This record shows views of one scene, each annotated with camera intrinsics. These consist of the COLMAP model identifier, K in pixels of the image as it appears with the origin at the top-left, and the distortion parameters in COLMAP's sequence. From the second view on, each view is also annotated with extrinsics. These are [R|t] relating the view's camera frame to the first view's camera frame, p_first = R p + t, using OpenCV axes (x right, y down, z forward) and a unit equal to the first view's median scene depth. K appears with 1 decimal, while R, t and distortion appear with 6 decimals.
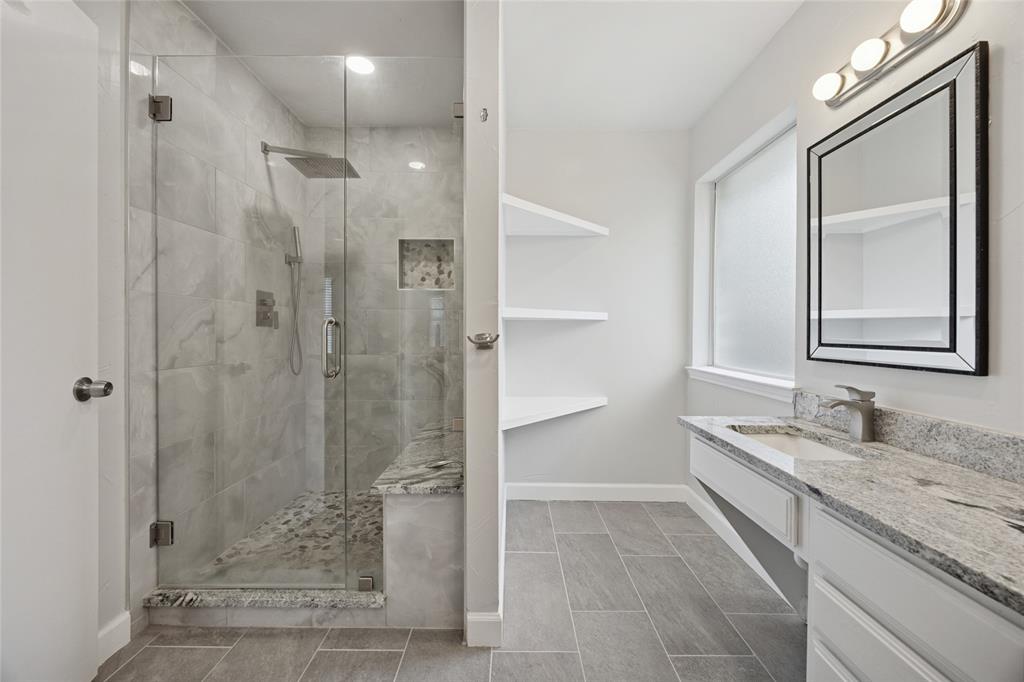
lens RADIAL K [[391.2, 0, 514.2], [0, 391.2, 336.2], [0, 0, 1]] dist [-0.002885, 0.000051]
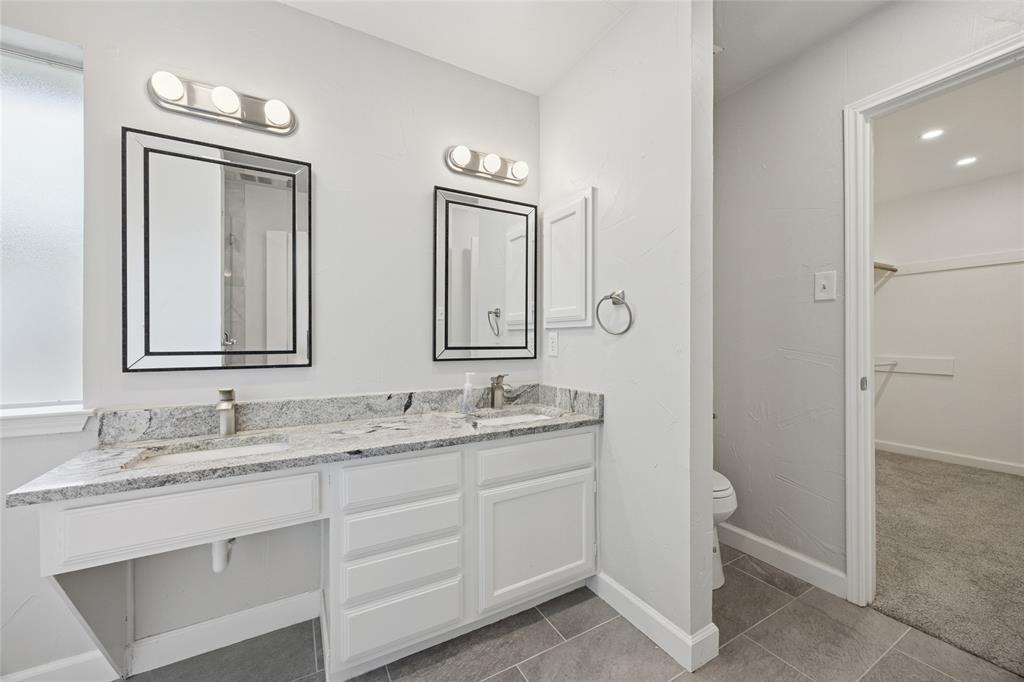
lens RADIAL K [[391.2, 0, 509.4], [0, 391.2, 341.8], [0, 0, 1]] dist [-0.002885, 0.000051]
pose [[-0.485543, -0.007110, 0.874184, -0.419416], [0.008192, 0.999886, 0.012683, -0.011024], [-0.874175, 0.013320, -0.485429, 0.681217]]
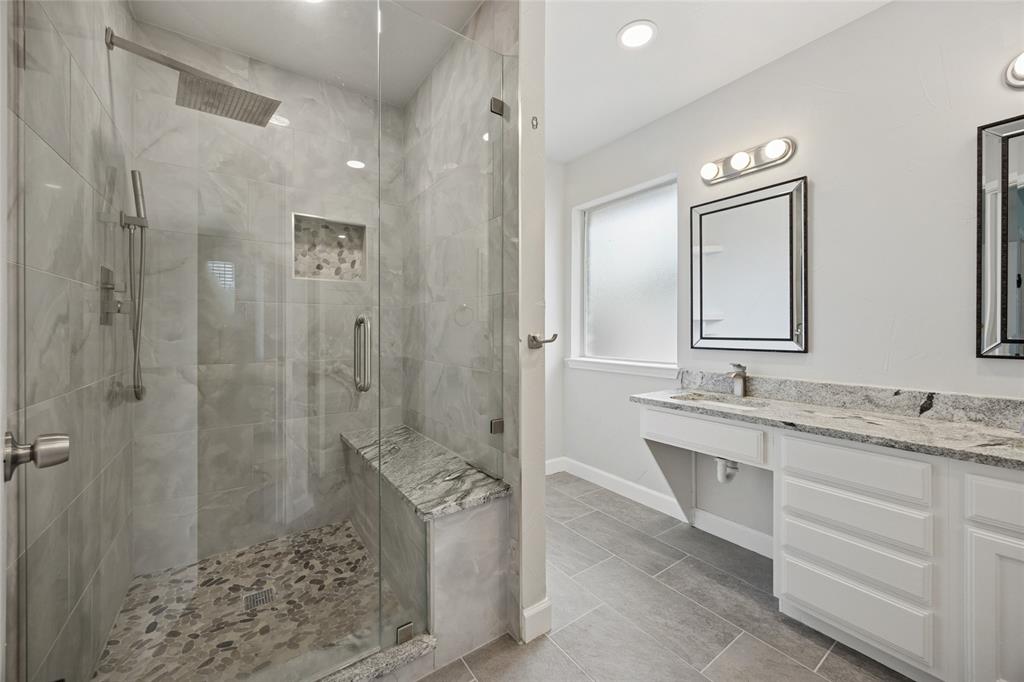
lens RADIAL K [[391.2, 0, 514.2], [0, 391.2, 331.4], [0, 0, 1]] dist [-0.002885, 0.000051]
pose [[0.814923, -0.007791, 0.579517, -0.673867], [0.011010, 0.999937, -0.002039, -0.009607], [-0.579465, 0.008042, 0.814958, 0.176470]]
